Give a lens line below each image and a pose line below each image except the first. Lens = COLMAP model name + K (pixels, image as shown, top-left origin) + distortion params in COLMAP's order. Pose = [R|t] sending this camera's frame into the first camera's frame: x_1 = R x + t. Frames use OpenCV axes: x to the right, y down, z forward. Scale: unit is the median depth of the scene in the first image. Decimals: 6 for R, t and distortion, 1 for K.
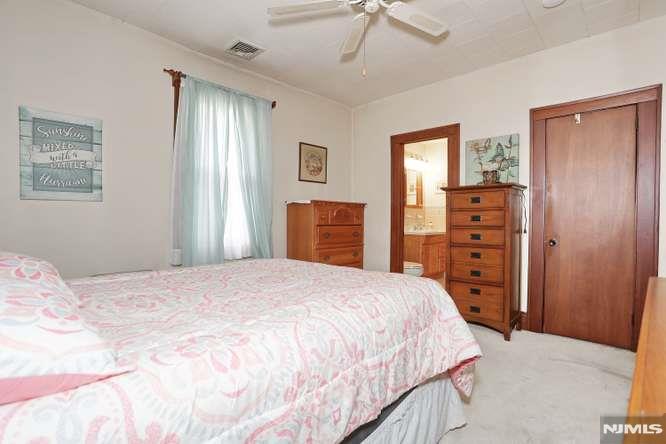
lens RADIAL K [[325.0, 0, 329.8], [0, 325.0, 219.9], [0, 0, 1]] dist [-0.037761, 0.000642]
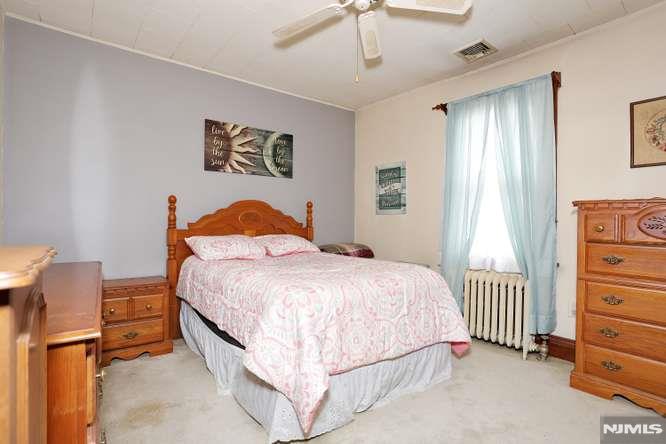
lens RADIAL K [[325.0, 0, 329.8], [0, 325.0, 219.9], [0, 0, 1]] dist [-0.037761, 0.000642]
pose [[-0.117615, -0.009745, -0.993011, 0.816463], [-0.022983, 0.999711, -0.007089, -0.010077], [0.992793, 0.021988, -0.117805, 0.773950]]
